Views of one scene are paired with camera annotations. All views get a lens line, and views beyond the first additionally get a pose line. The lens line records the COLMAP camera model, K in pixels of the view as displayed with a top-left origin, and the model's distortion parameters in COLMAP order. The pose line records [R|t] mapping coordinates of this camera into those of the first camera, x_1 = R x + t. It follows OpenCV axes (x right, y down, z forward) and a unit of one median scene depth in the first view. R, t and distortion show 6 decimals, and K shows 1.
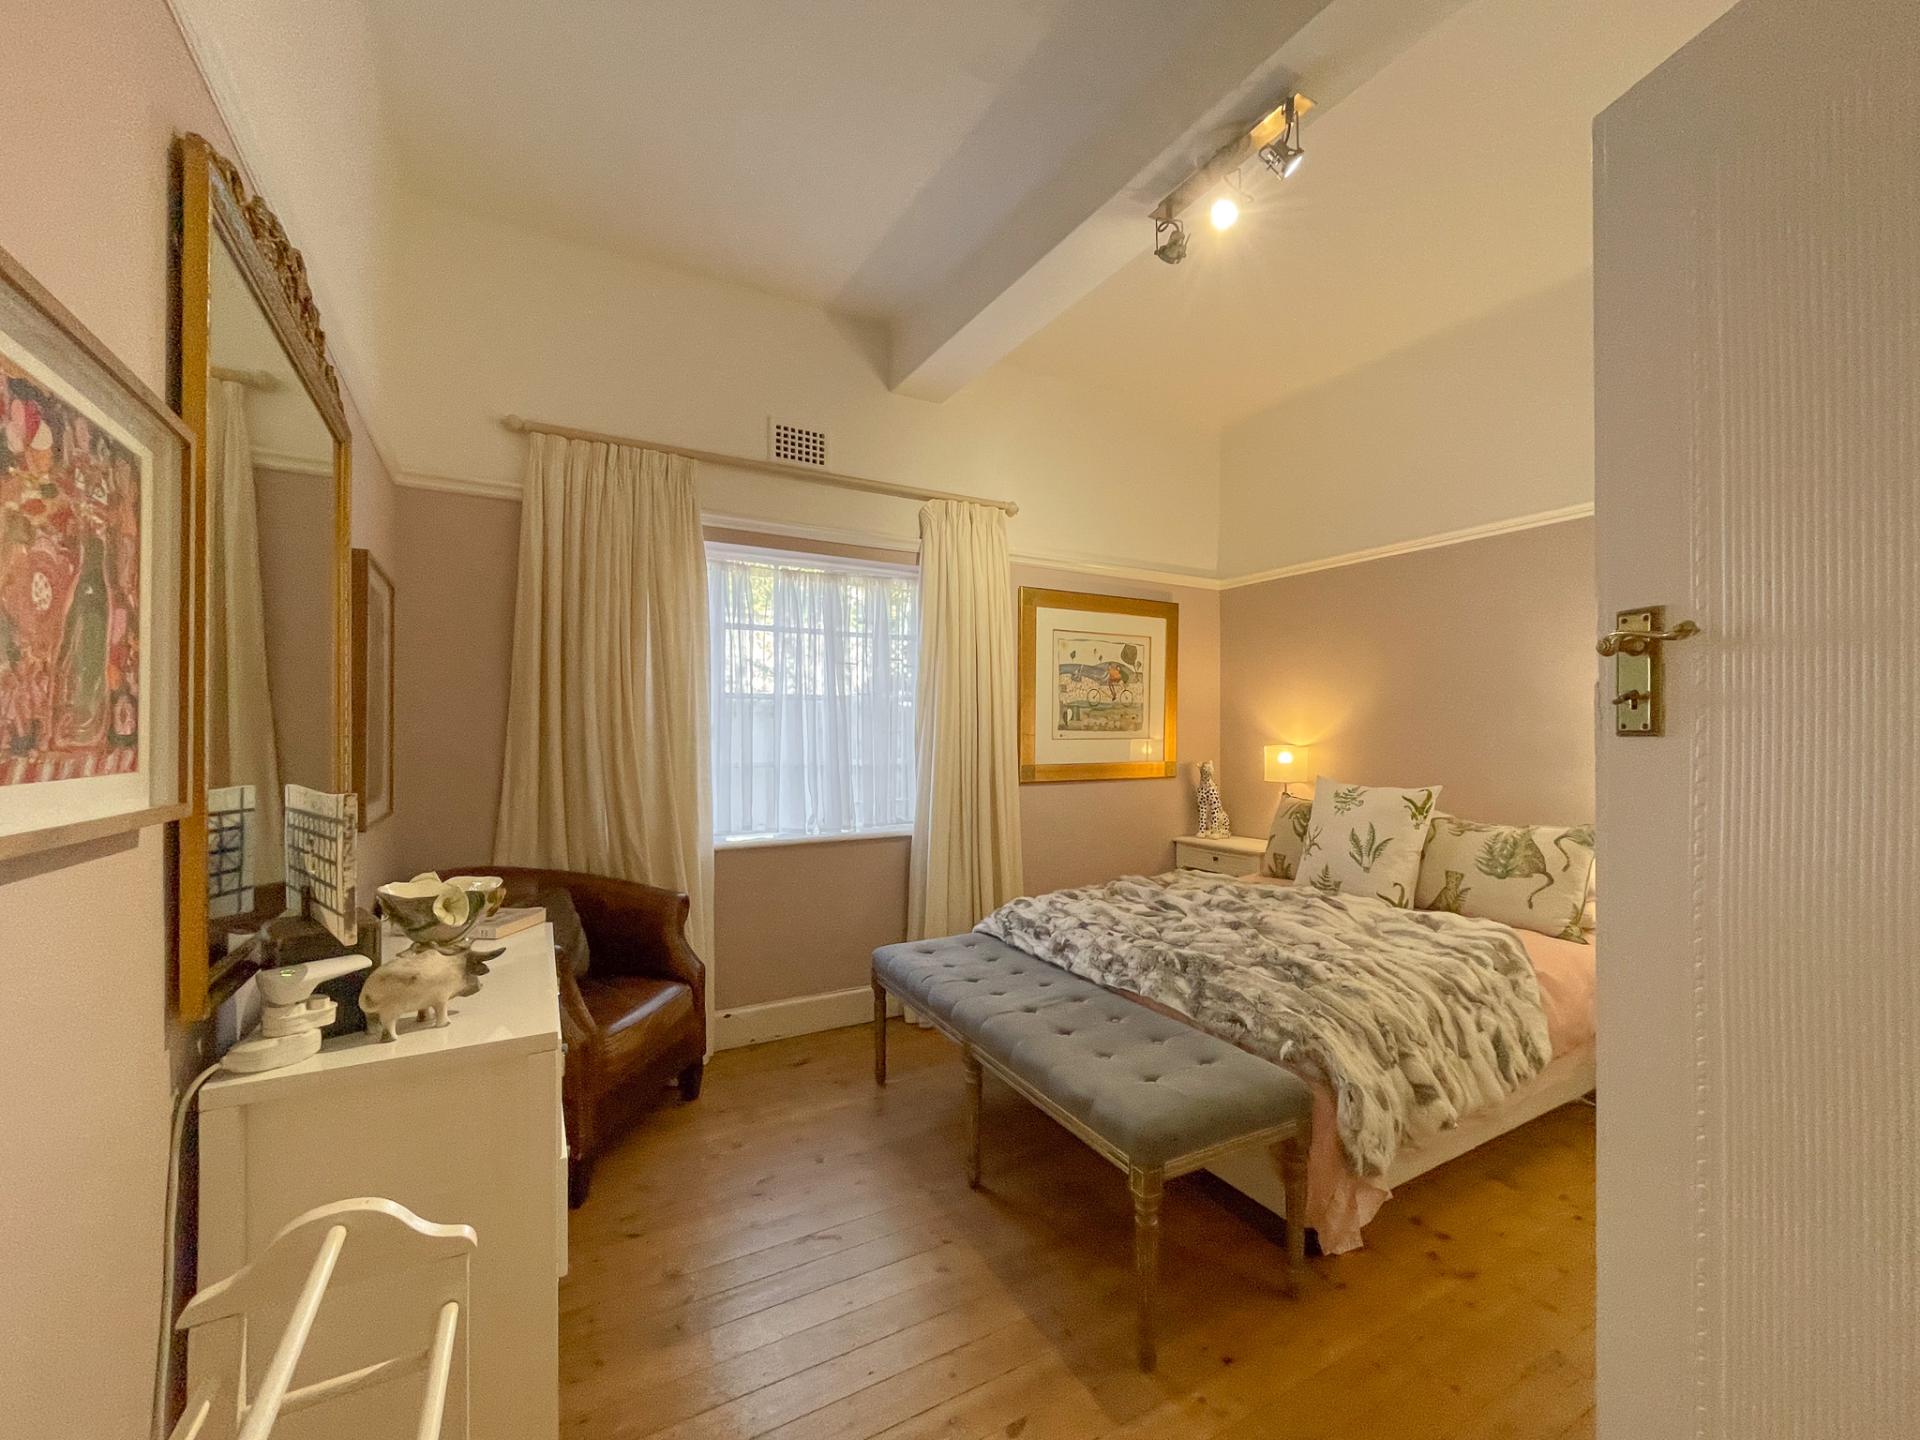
lens RADIAL K [[787.5, 0, 962.5], [0, 787.5, 734.4], [0, 0, 1]] dist [-0.000449, -0.000083]
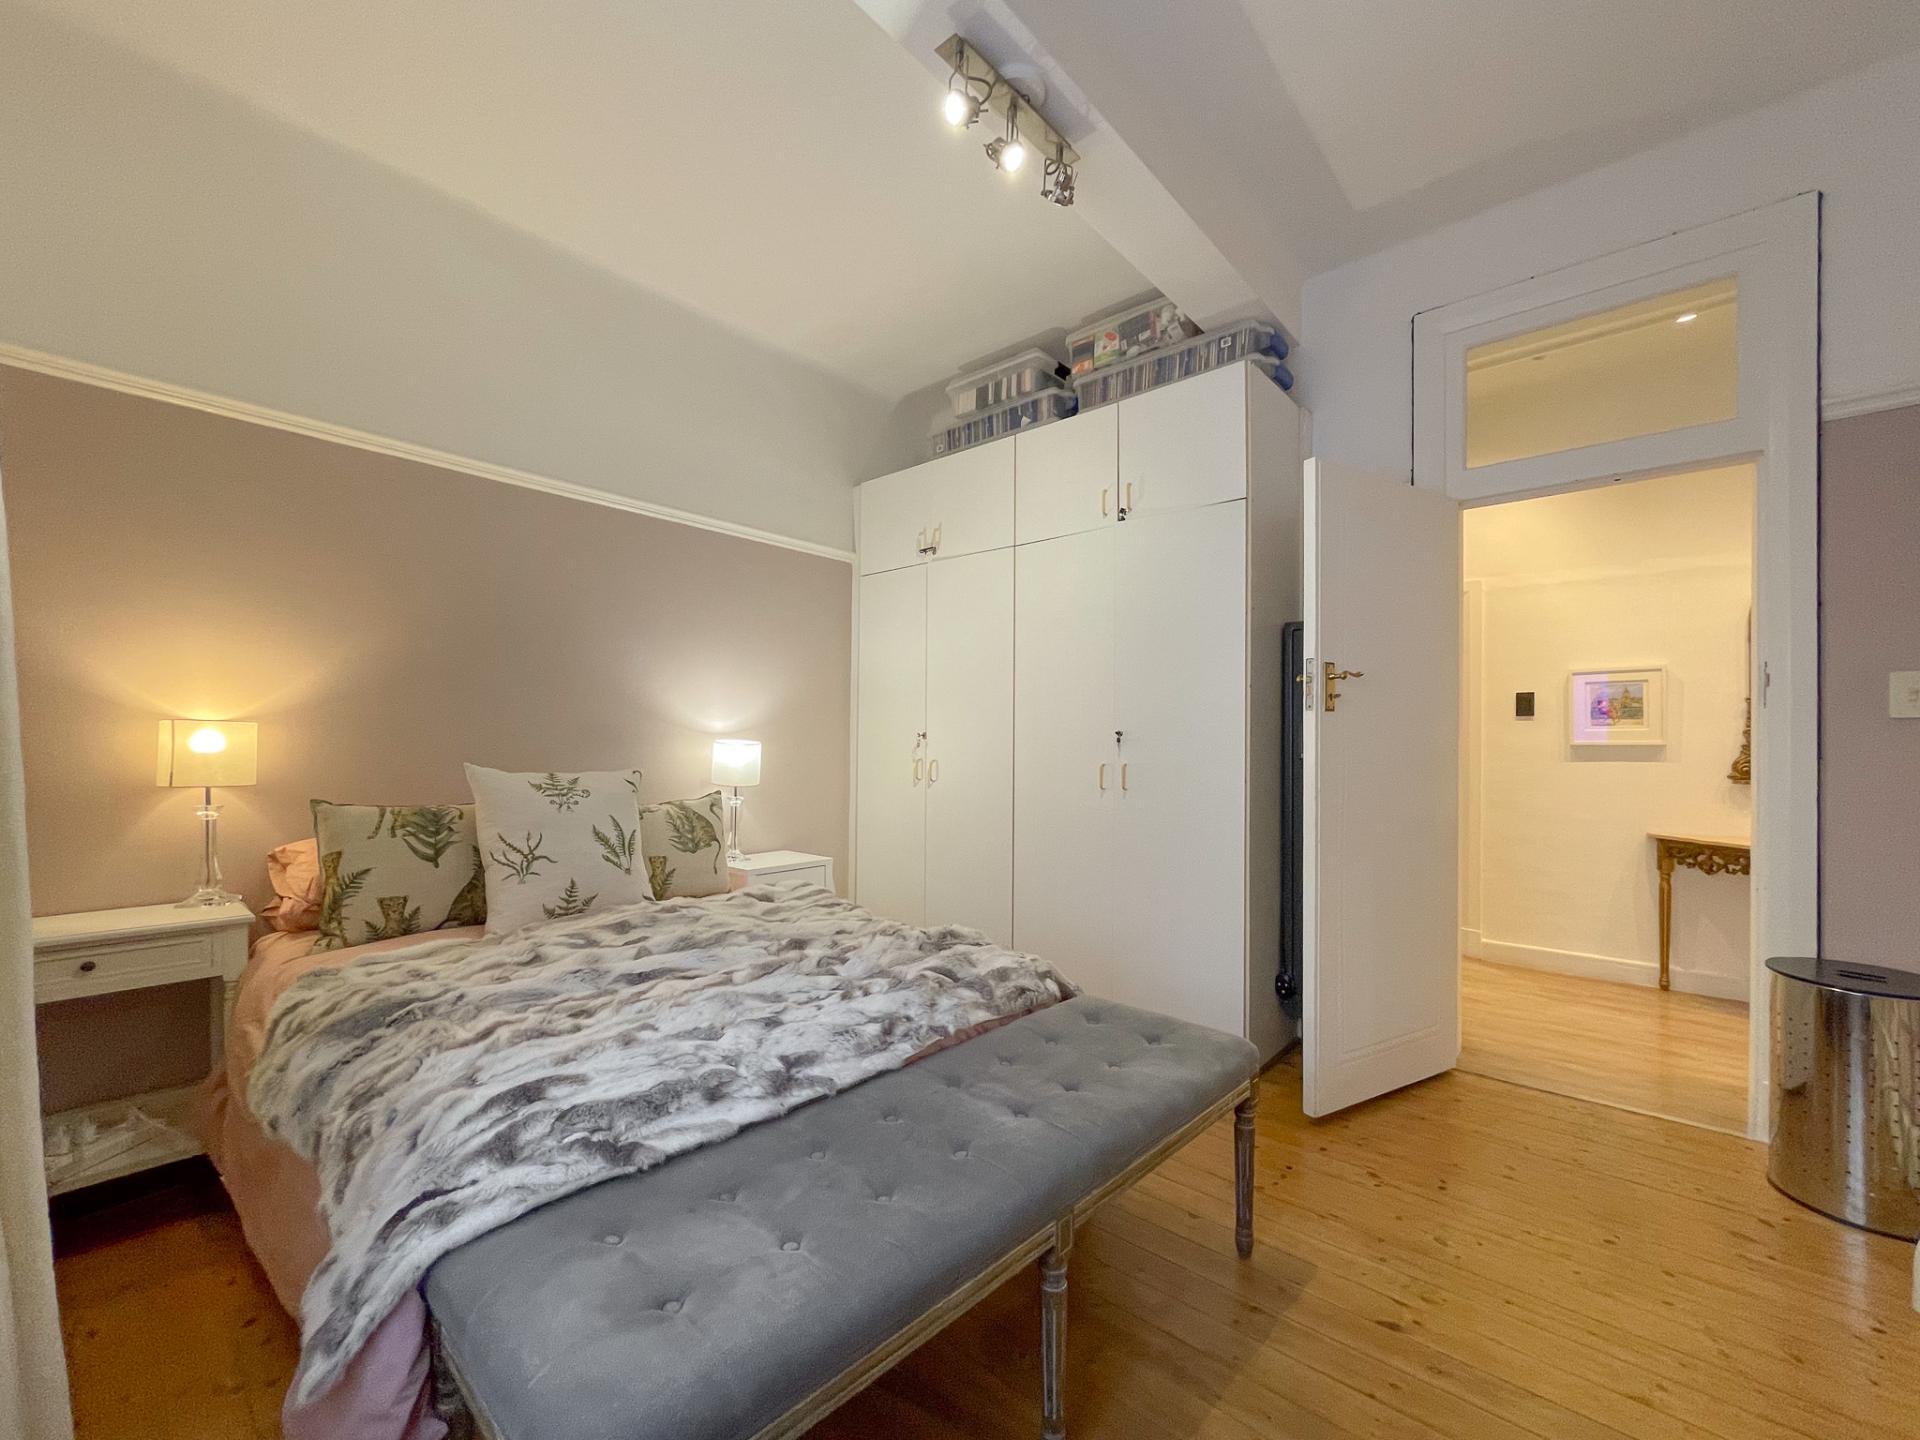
lens RADIAL K [[787.5, 0, 968.1], [0, 787.5, 733.2], [0, 0, 1]] dist [-0.000449, -0.000083]
pose [[-0.331997, 0.013007, 0.943191, -0.418224], [-0.006168, 0.999854, -0.015959, 0.042740], [-0.943260, -0.011116, -0.331868, 1.034876]]
